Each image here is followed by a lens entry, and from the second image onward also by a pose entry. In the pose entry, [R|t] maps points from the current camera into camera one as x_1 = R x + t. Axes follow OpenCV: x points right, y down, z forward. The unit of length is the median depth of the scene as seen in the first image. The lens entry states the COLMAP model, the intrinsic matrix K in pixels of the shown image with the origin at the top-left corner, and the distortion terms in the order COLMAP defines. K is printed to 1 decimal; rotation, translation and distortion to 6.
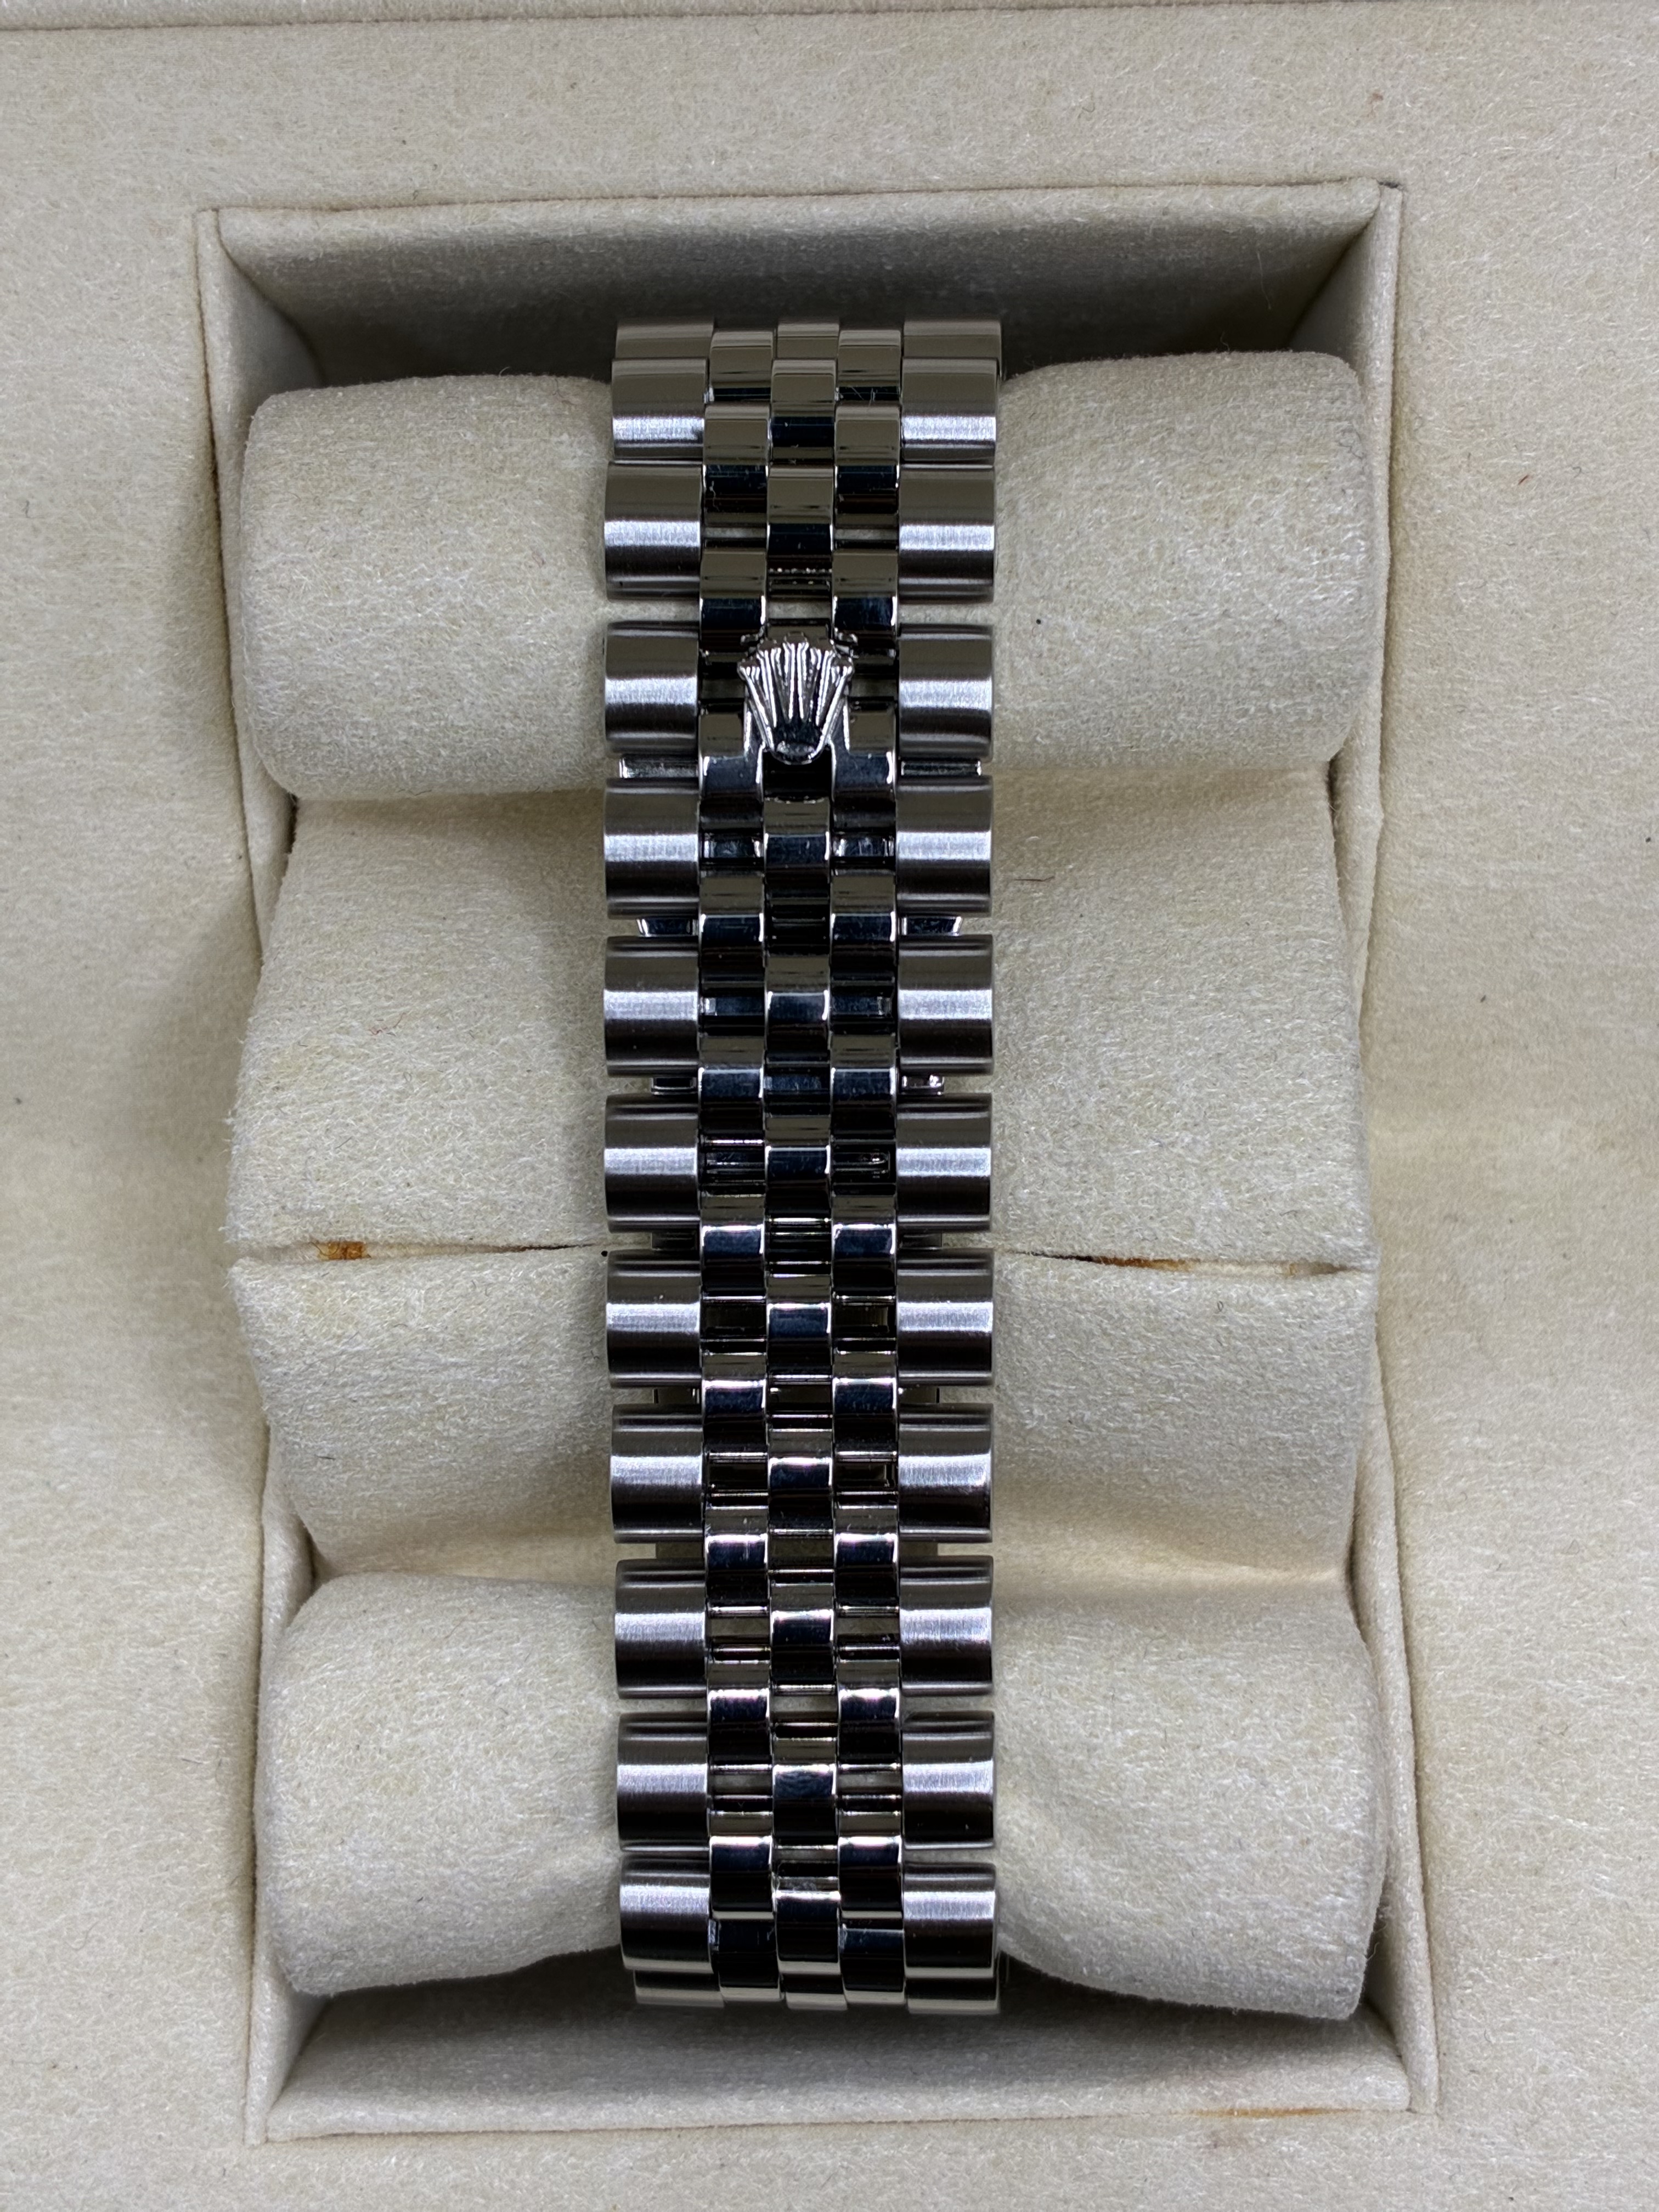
lens RADIAL K [[3449.2, 0, 849.8], [0, 3449.2, 1118.9], [0, 0, 1]] dist [0.008544, -0.089275]
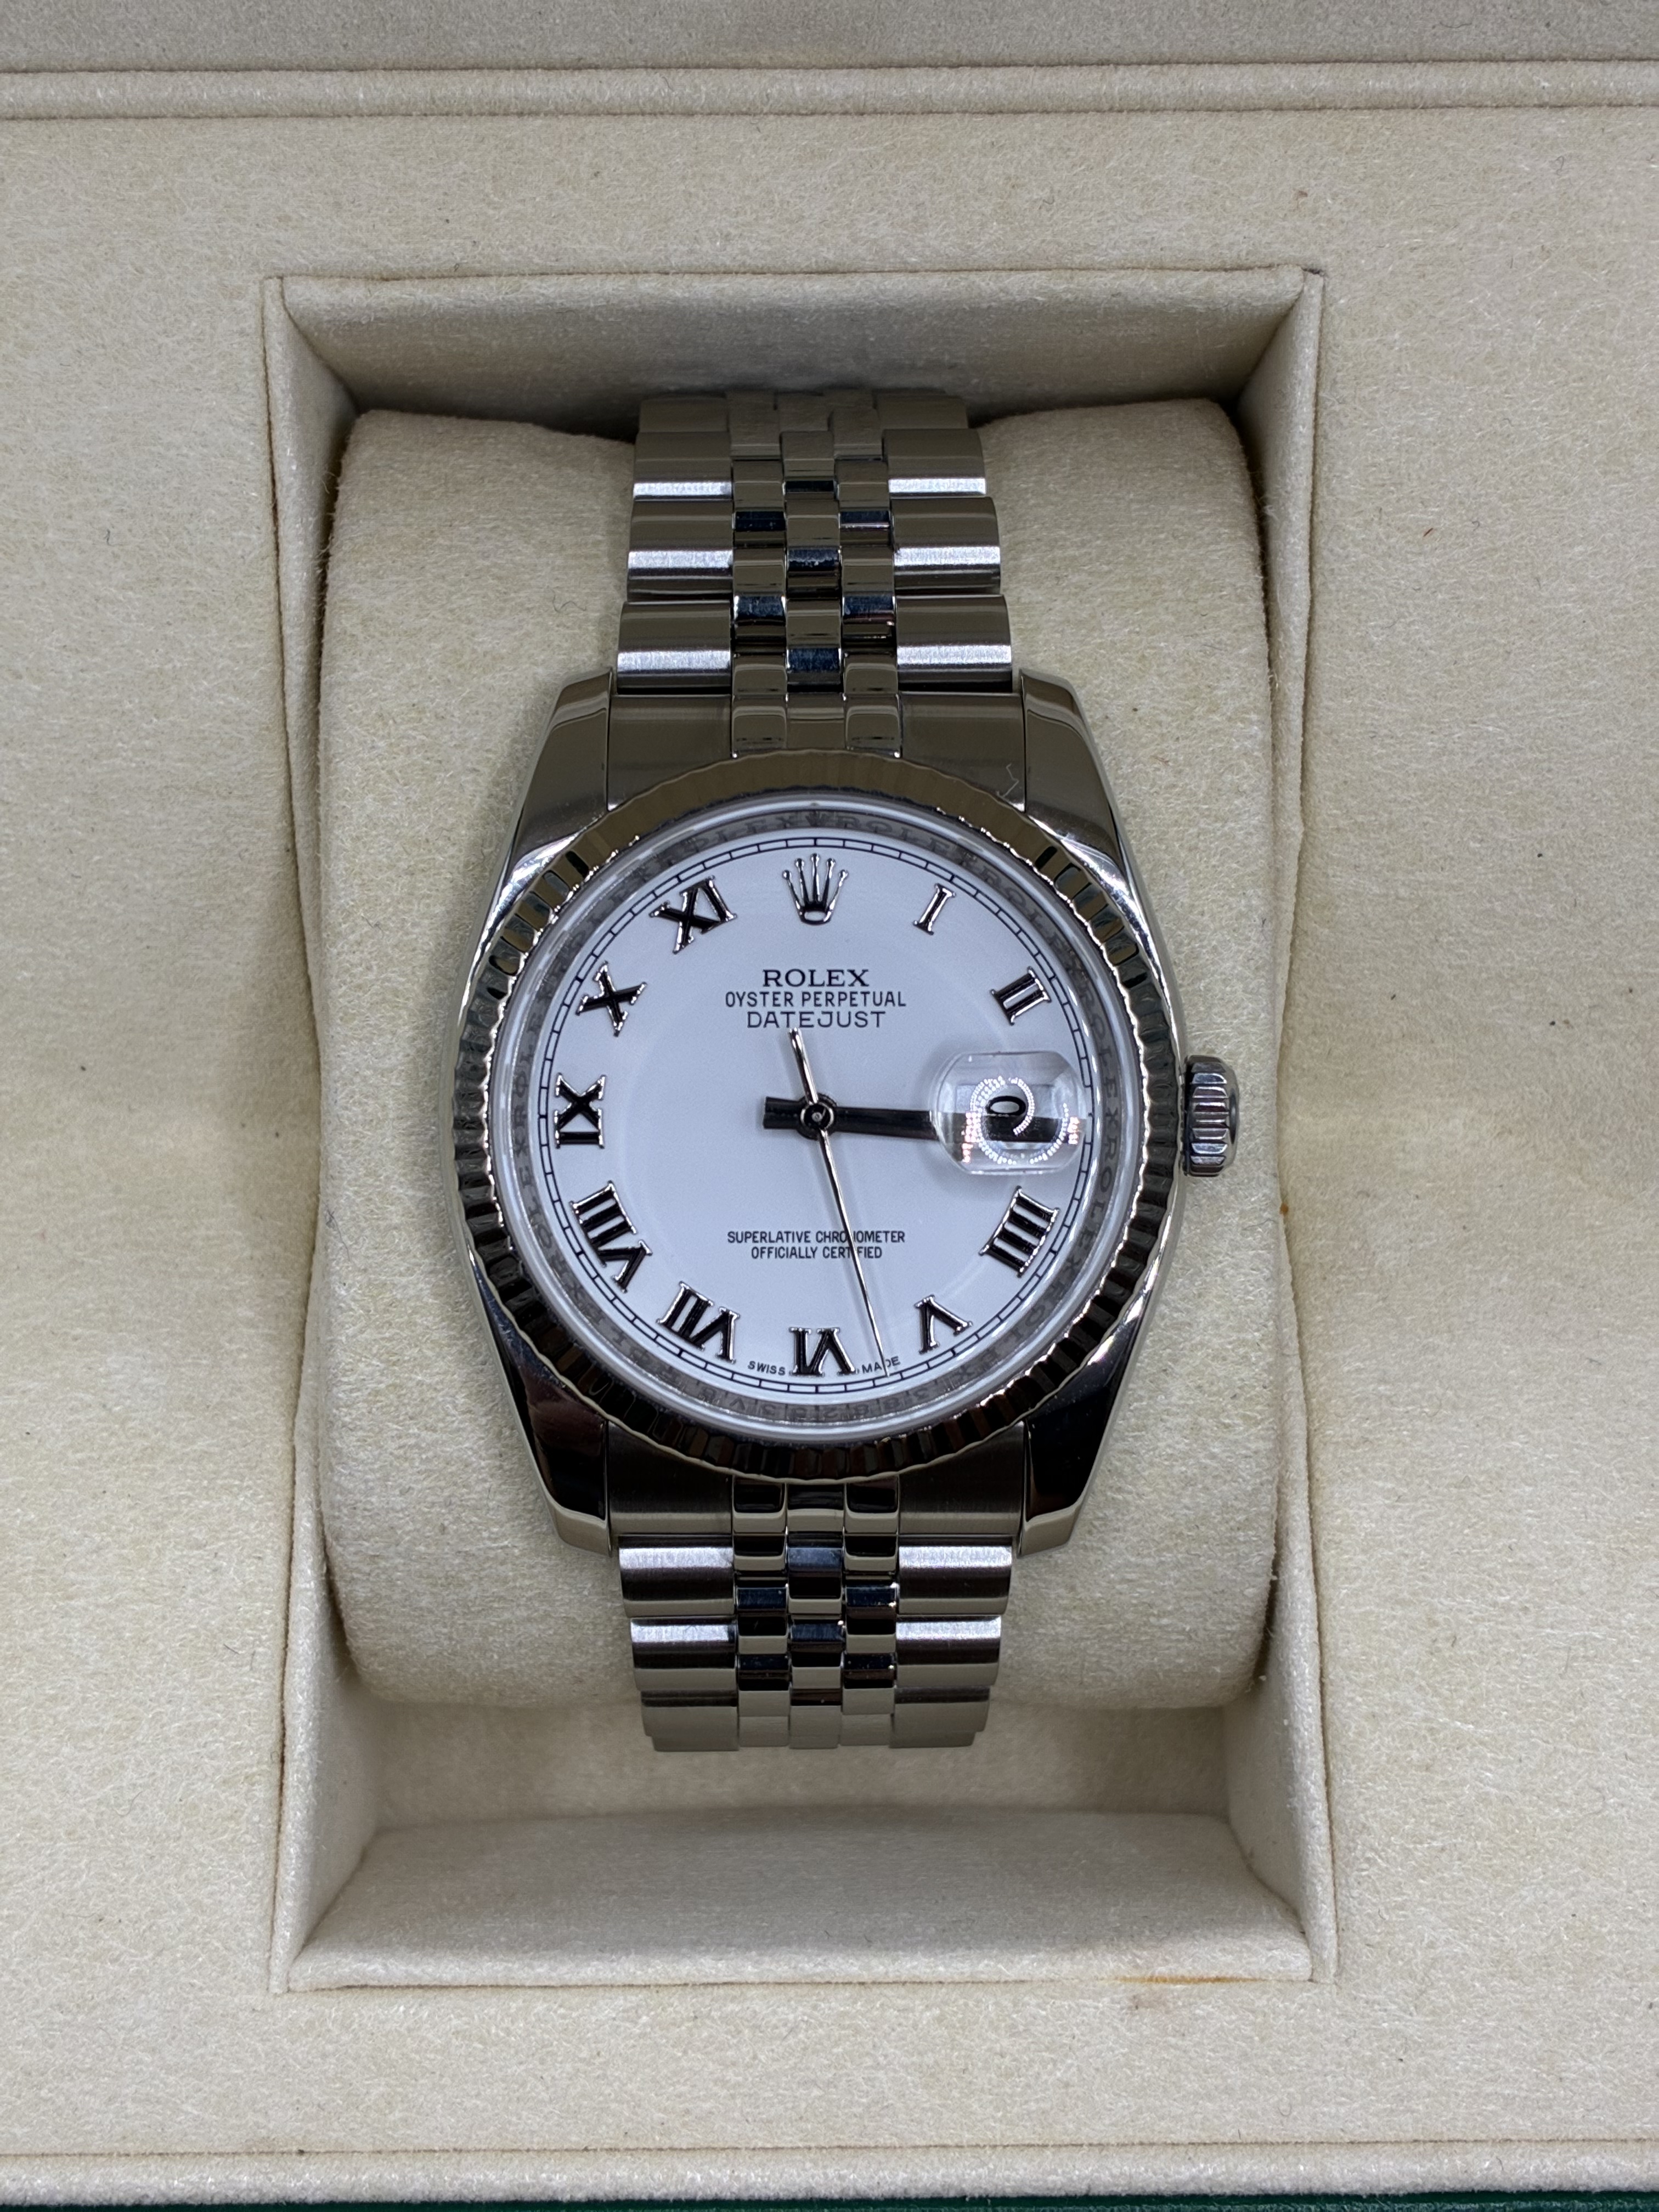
lens RADIAL K [[3459.7, 0, 829.5], [0, 3459.7, 1106.0], [0, 0, 1]] dist [0.060973, -0.249320]
pose [[0.999861, 0.016001, -0.004704, 0.007005], [-0.016146, 0.999334, -0.032719, 0.043663], [0.004177, 0.032790, 0.999454, -0.133700]]
